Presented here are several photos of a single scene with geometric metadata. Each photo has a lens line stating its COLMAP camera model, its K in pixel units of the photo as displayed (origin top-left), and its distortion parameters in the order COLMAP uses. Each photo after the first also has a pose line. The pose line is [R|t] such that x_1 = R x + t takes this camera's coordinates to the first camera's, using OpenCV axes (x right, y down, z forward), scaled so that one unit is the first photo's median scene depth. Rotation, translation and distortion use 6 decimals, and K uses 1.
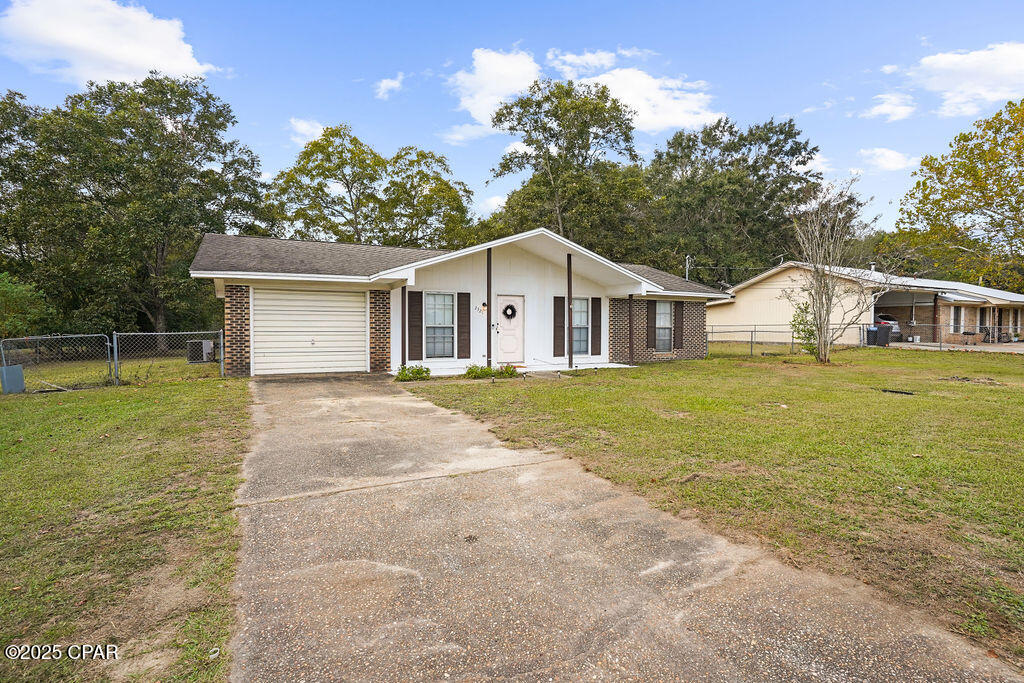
lens RADIAL K [[509.2, 0, 510.2], [0, 509.2, 339.6], [0, 0, 1]] dist [-0.064449, 0.038099]
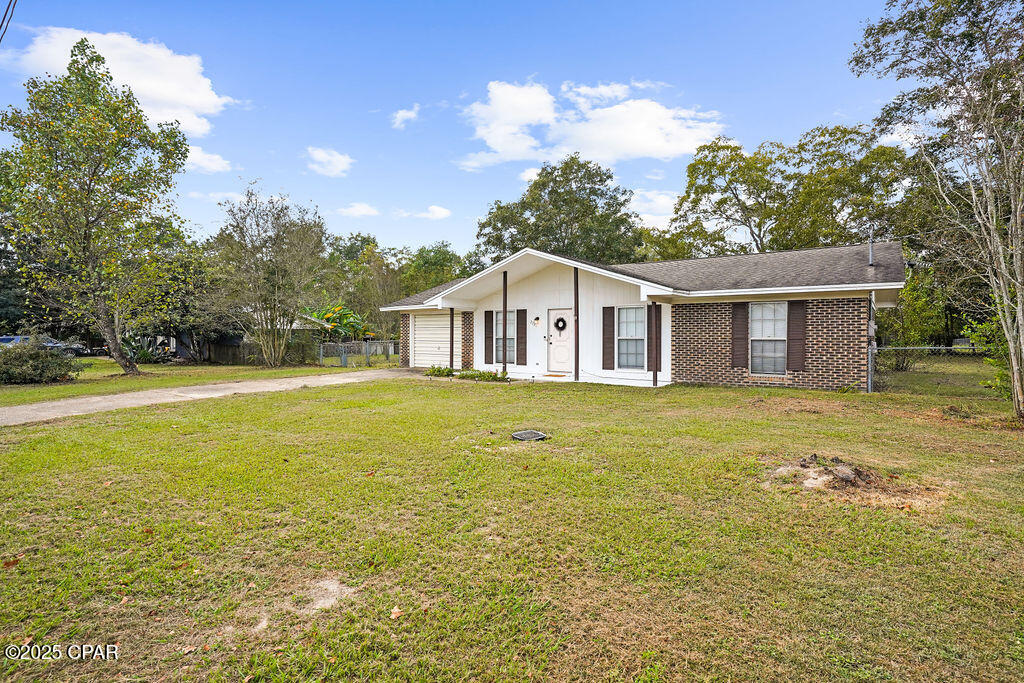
lens RADIAL K [[509.2, 0, 510.2], [0, 509.2, 339.6], [0, 0, 1]] dist [-0.064449, 0.038099]
pose [[0.431192, 0.005318, -0.902245, 0.878001], [-0.021741, 0.999754, -0.004498, -0.014594], [0.901998, 0.021555, 0.431201, 0.424722]]
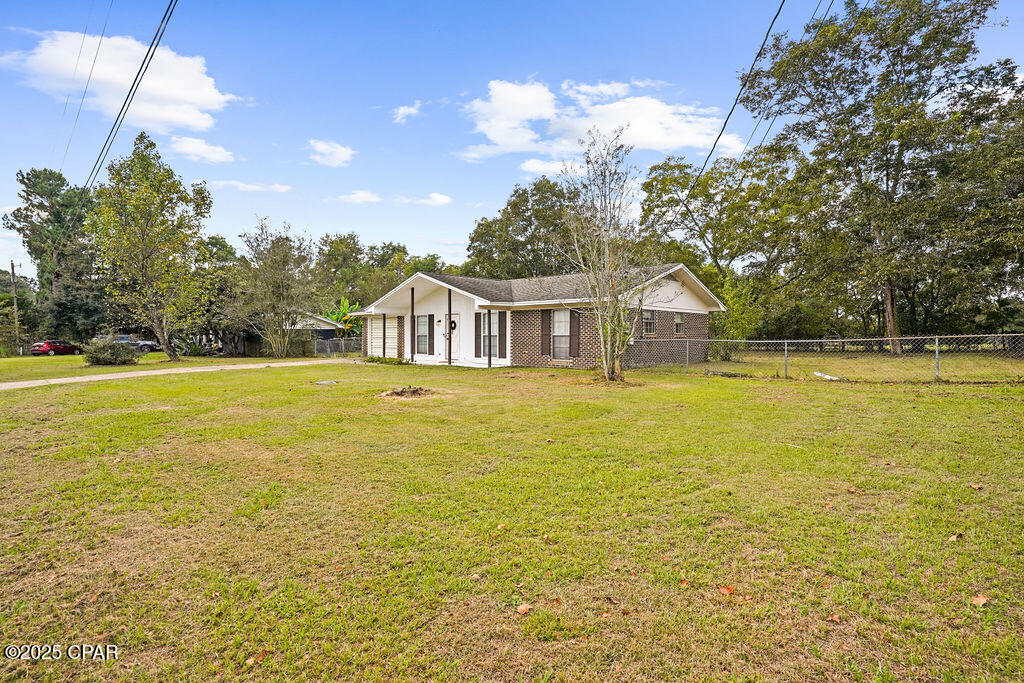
lens RADIAL K [[509.2, 0, 510.2], [0, 509.2, 339.6], [0, 0, 1]] dist [-0.064449, 0.038099]
pose [[0.327690, 0.005543, -0.944769, 1.392878], [-0.021536, 0.999767, -0.001604, -0.012933], [0.944540, 0.020872, 0.327733, 0.642892]]
